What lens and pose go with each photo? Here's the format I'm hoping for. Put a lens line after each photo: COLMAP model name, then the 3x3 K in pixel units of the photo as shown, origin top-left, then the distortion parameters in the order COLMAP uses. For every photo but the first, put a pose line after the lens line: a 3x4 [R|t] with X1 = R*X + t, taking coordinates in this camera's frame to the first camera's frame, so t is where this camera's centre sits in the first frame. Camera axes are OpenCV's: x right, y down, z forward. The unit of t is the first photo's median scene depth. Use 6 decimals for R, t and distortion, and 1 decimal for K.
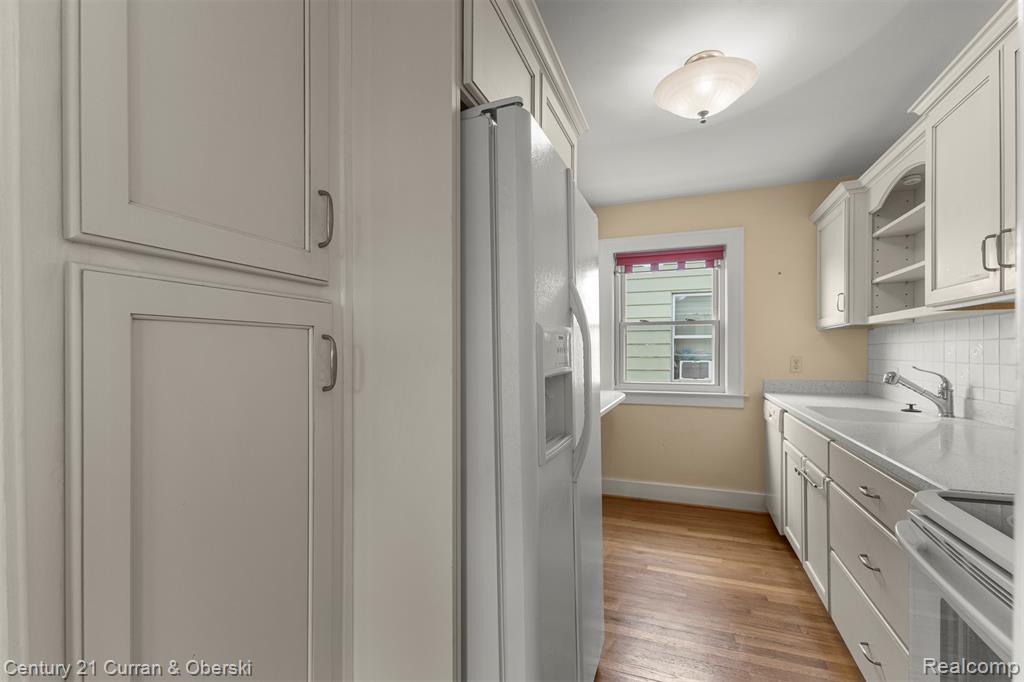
lens RADIAL K [[446.6, 0, 515.5], [0, 446.6, 353.7], [0, 0, 1]] dist [0.000706, 0.000123]
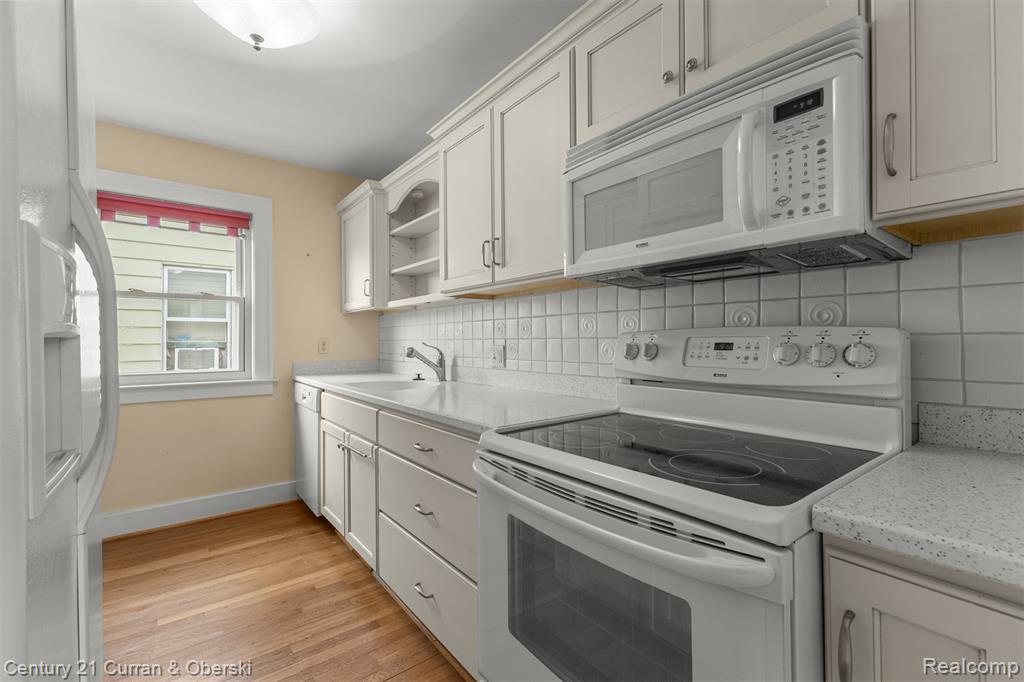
lens RADIAL K [[448.8, 0, 512.6], [0, 448.8, 337.6], [0, 0, 1]] dist [0.013099, -0.000158]
pose [[0.522998, 0.004821, 0.852320, -0.028678], [0.007580, 0.999918, -0.010306, 0.019586], [-0.852300, 0.011851, 0.522919, 0.091144]]
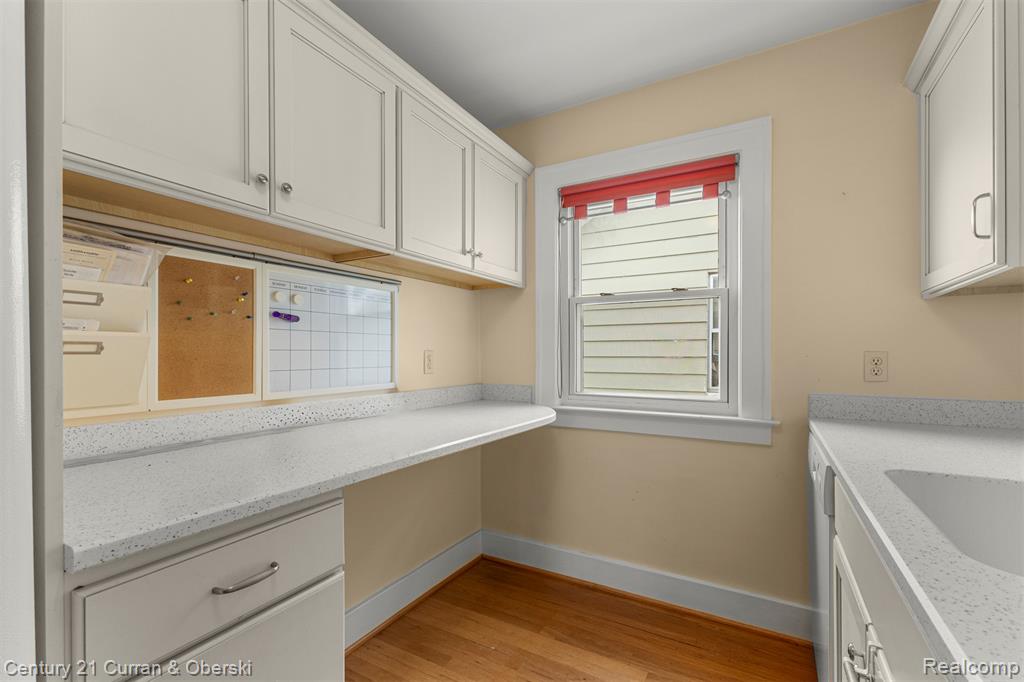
lens RADIAL K [[446.6, 0, 515.5], [0, 446.6, 353.7], [0, 0, 1]] dist [0.000706, 0.000123]
pose [[0.988916, 0.001951, -0.148462, 0.301224], [-0.002637, 0.999987, -0.004425, 0.013126], [0.148452, 0.004768, 0.988908, 0.438603]]
